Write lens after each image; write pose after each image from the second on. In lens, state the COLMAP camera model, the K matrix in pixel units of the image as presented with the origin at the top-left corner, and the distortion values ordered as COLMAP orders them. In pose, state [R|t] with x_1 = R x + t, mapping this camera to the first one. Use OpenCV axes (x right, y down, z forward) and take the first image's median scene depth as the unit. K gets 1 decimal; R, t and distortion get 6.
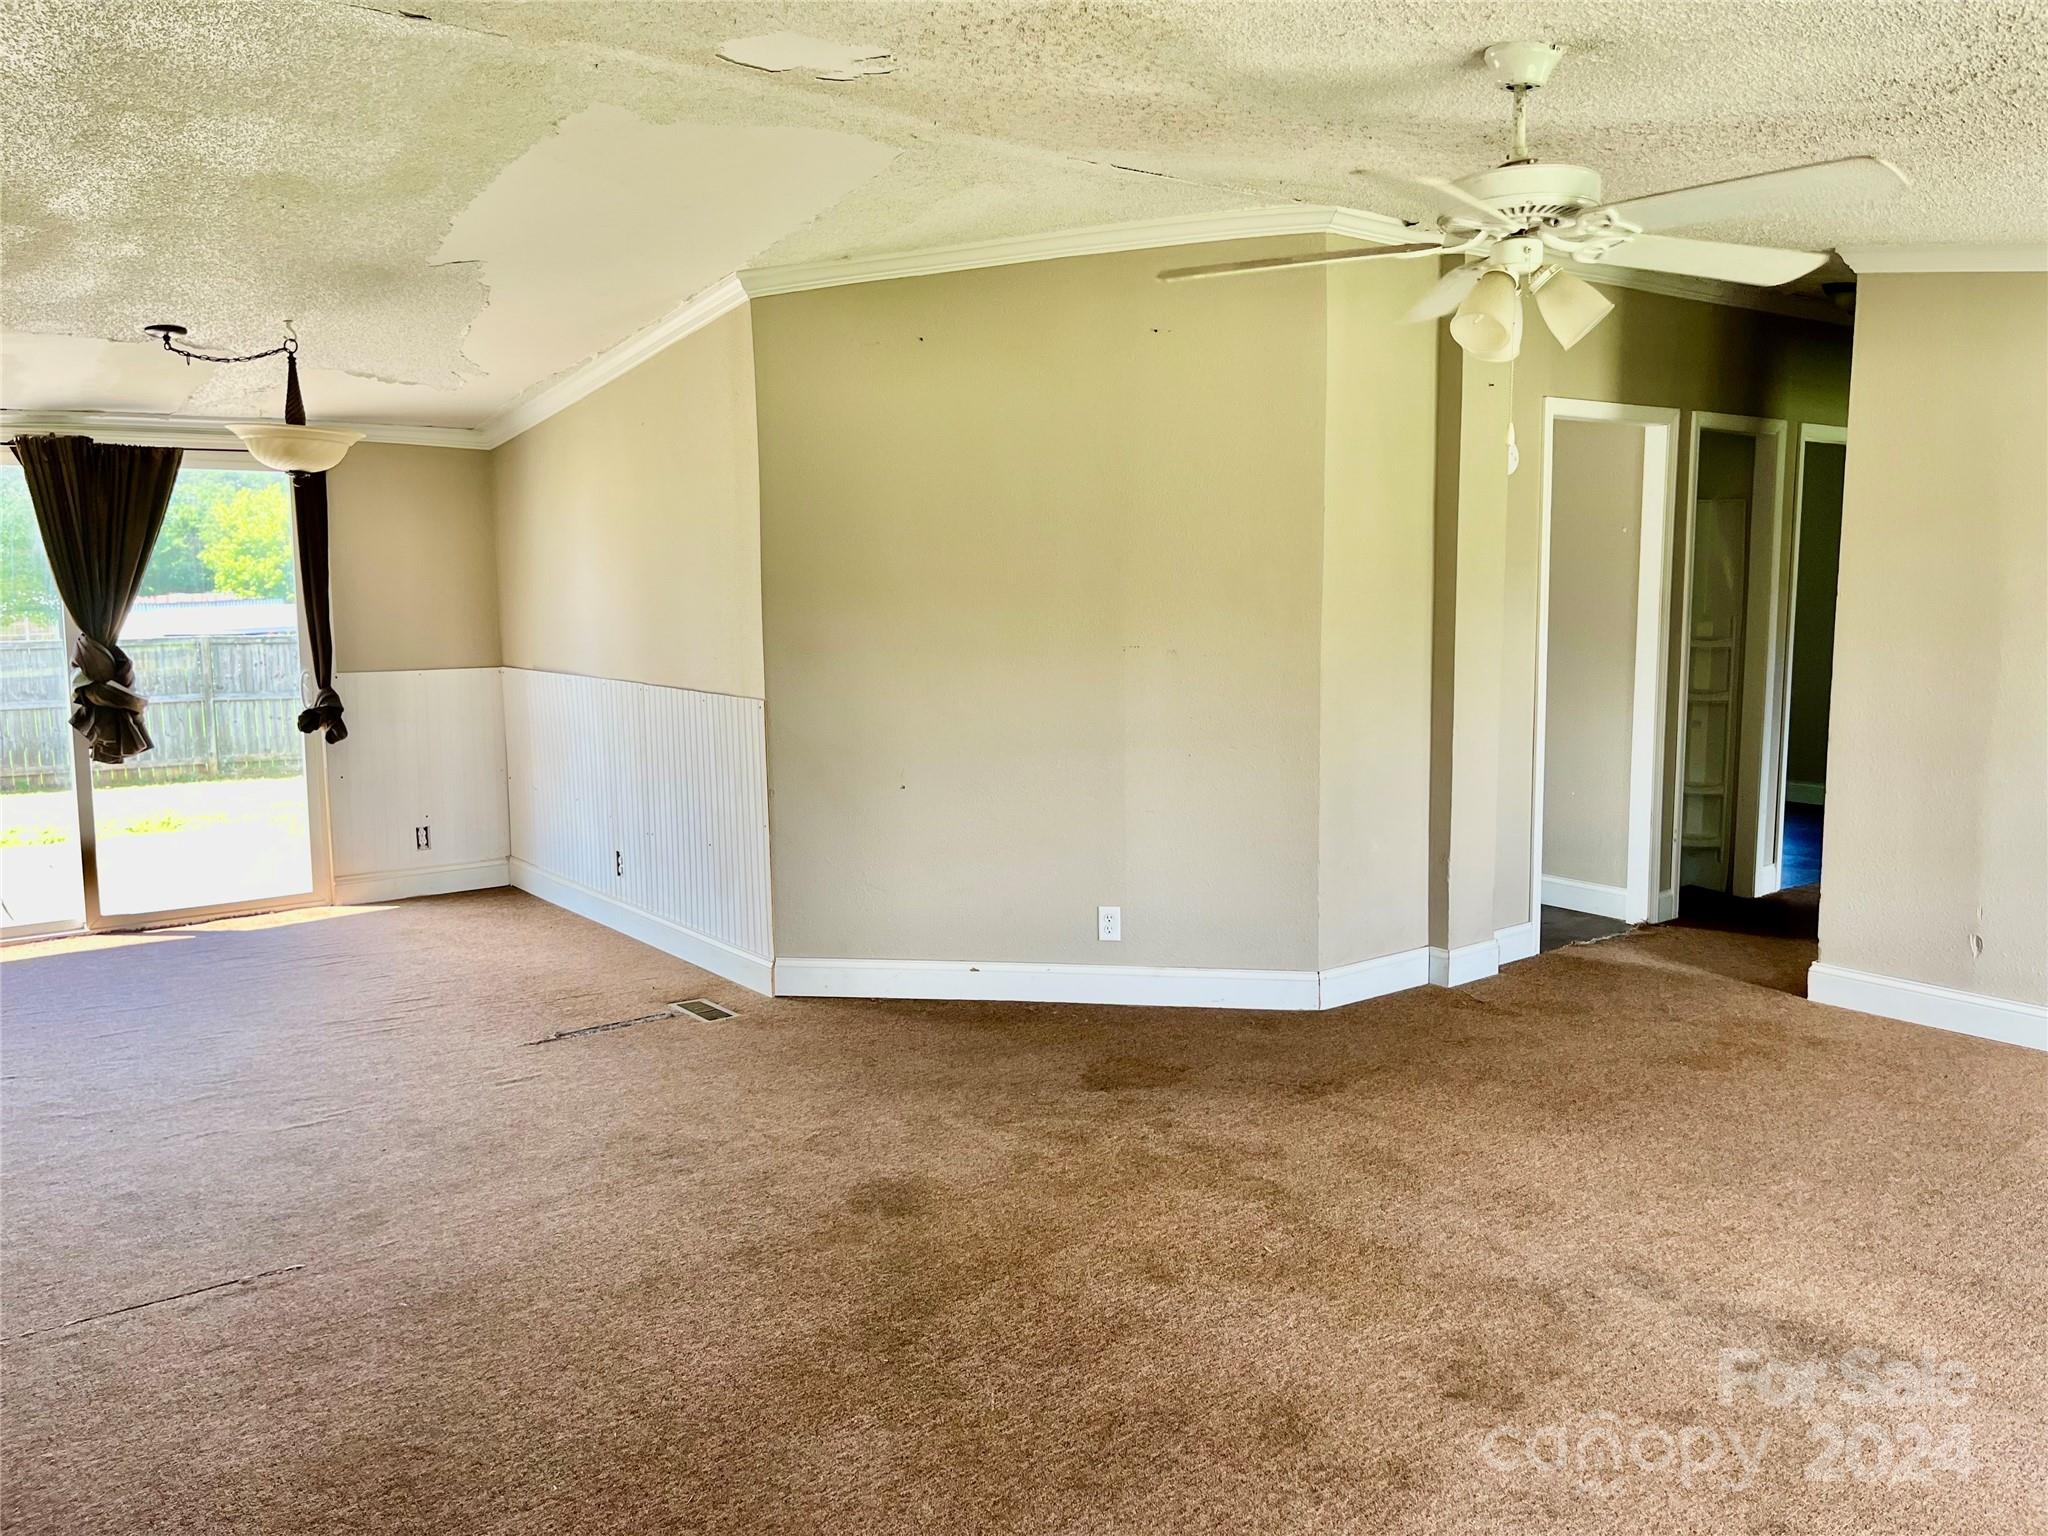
lens RADIAL K [[1551.6, 0, 1036.6], [0, 1551.6, 764.7], [0, 0, 1]] dist [0.061229, -0.078218]
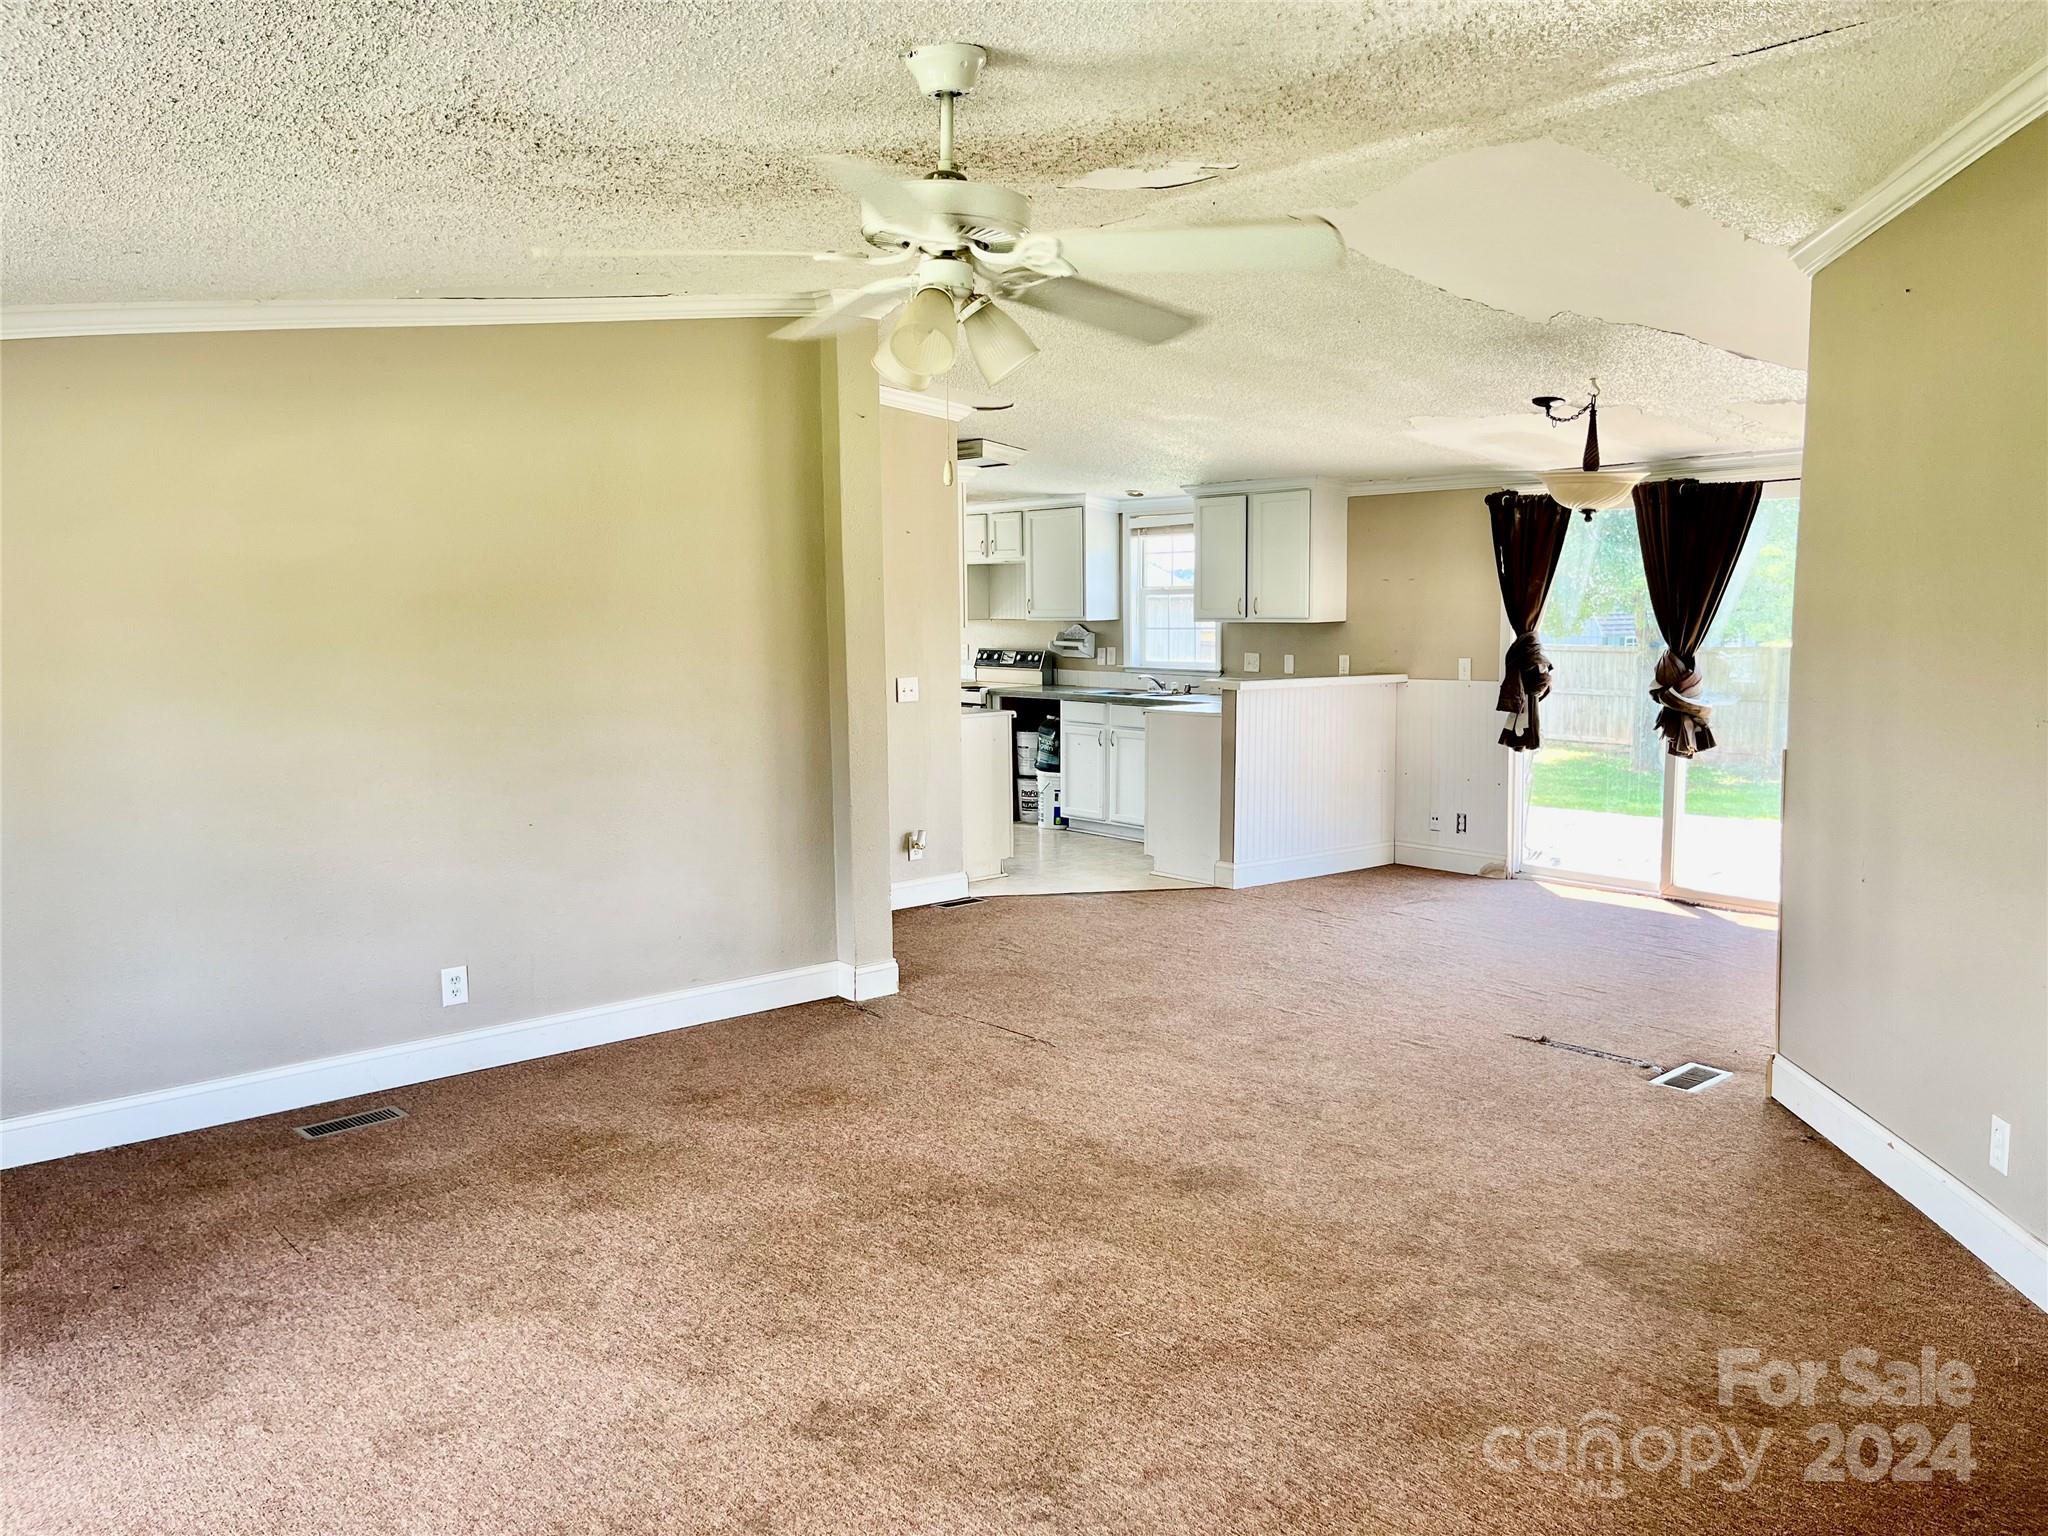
lens RADIAL K [[1551.6, 0, 1019.5], [0, 1551.6, 775.7], [0, 0, 1]] dist [0.061229, -0.078218]
pose [[0.039862, 0.119521, -0.992031, 0.565908], [-0.113611, 0.986924, 0.114340, -0.066477], [0.992725, 0.108148, 0.052920, 0.462862]]
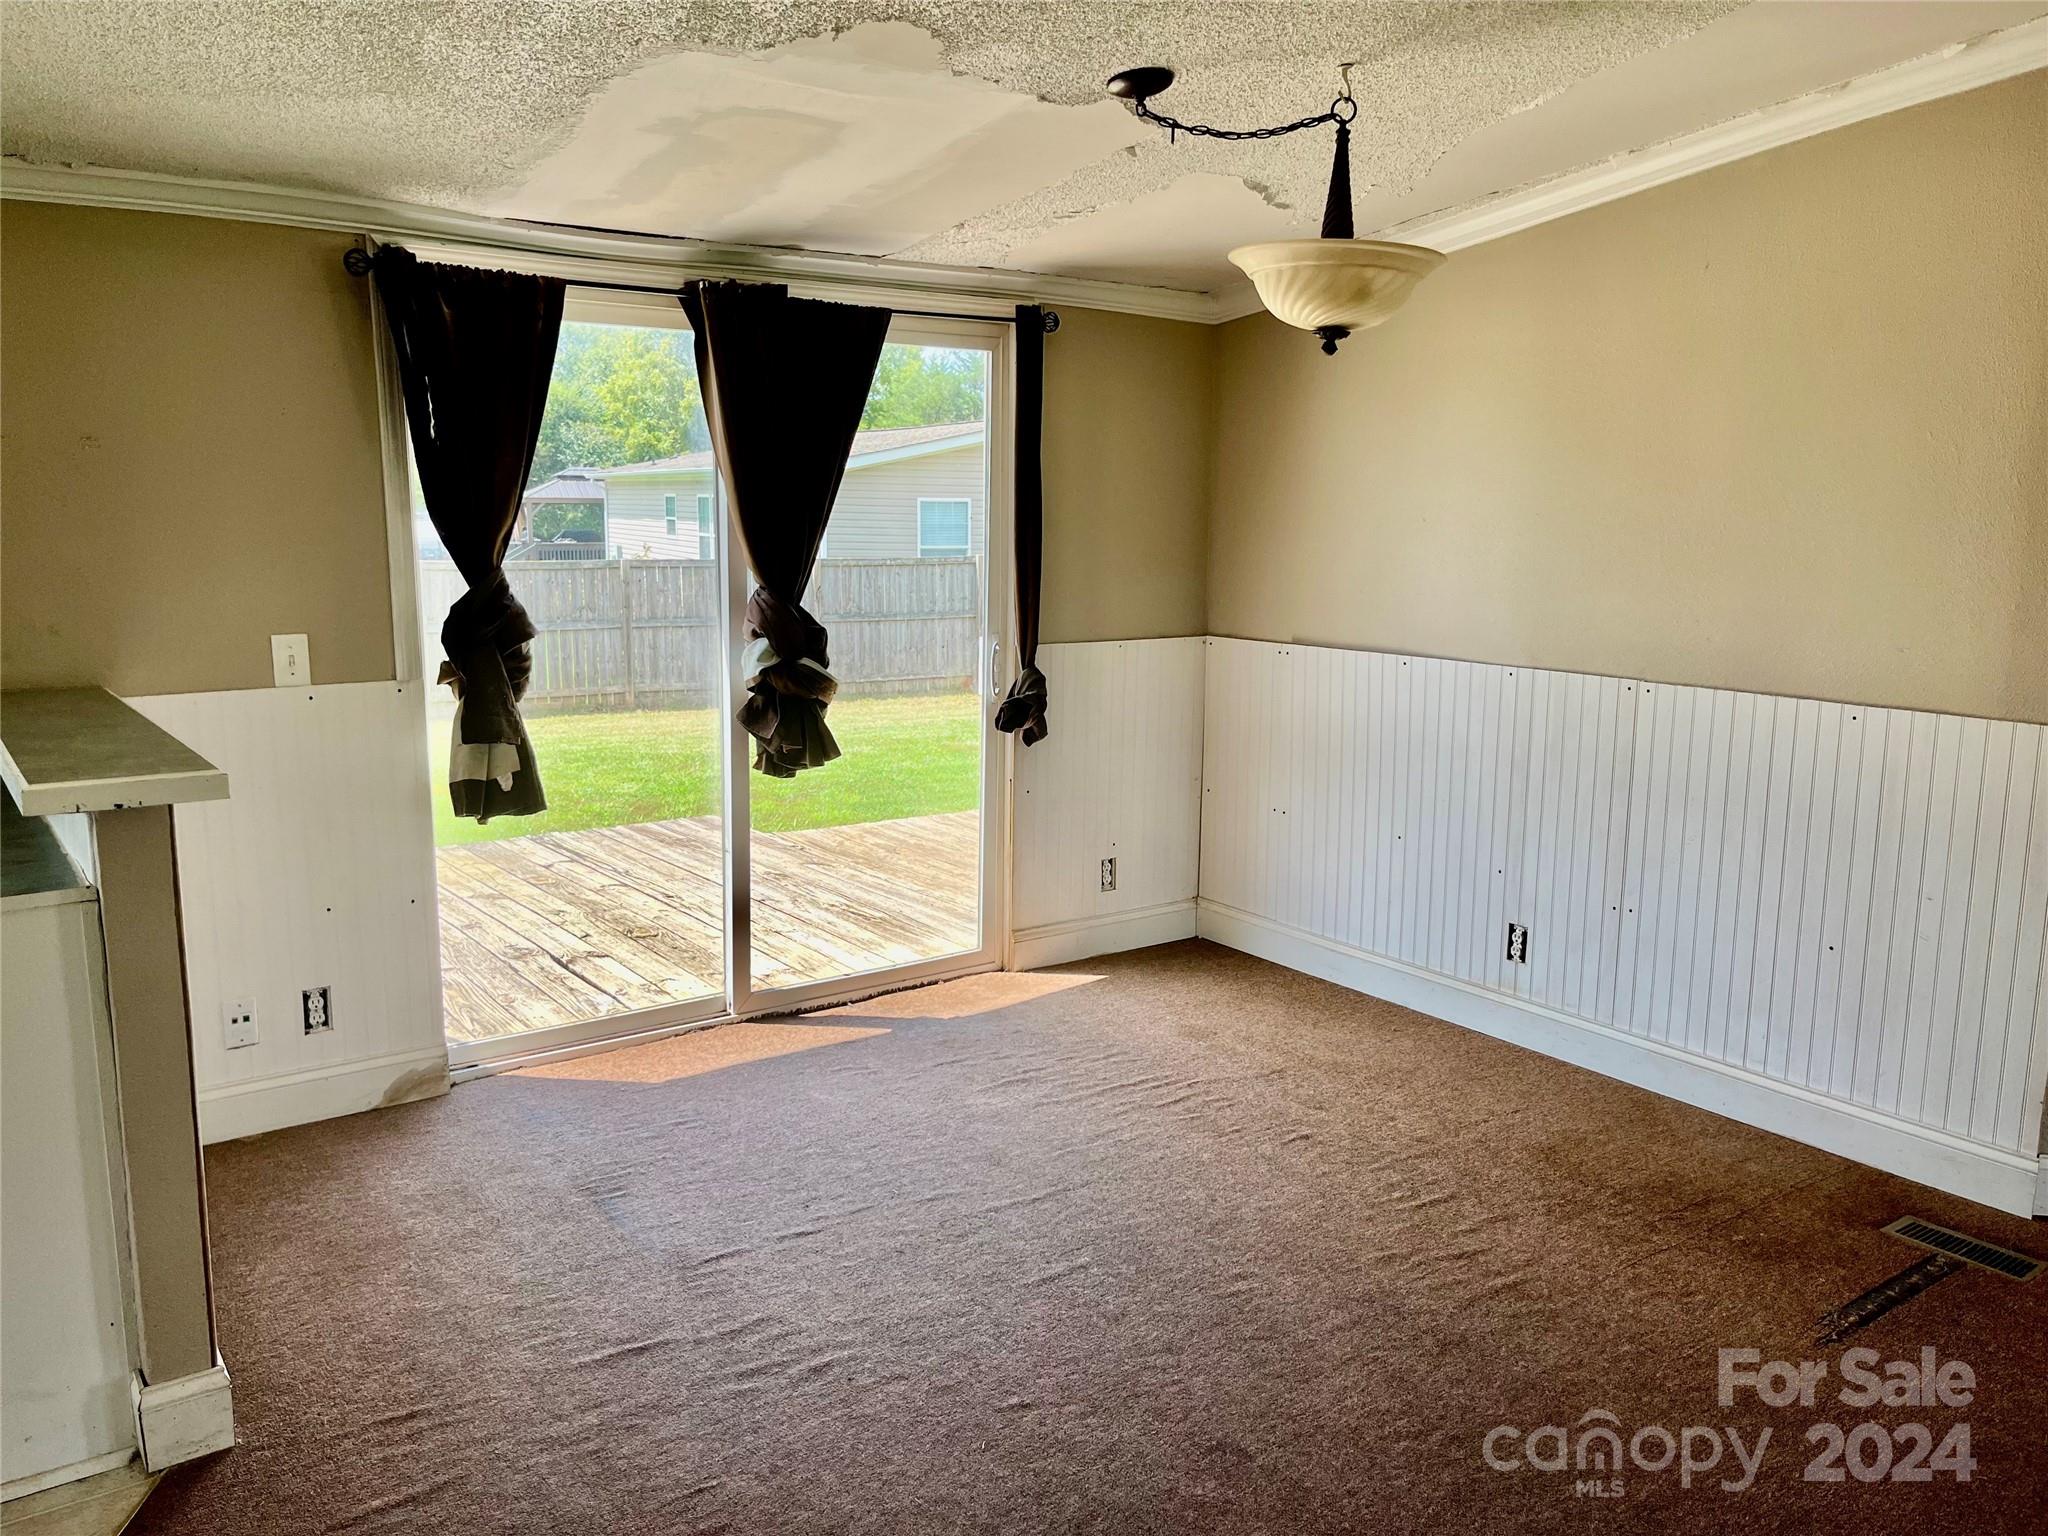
lens RADIAL K [[1551.6, 0, 1009.2], [0, 1551.6, 770.0], [0, 0, 1]] dist [0.061229, -0.078218]
pose [[0.999080, 0.023049, -0.036172, -0.479877], [-0.021257, 0.998564, 0.049167, -0.040452], [0.037253, -0.048352, 0.998135, 0.338043]]
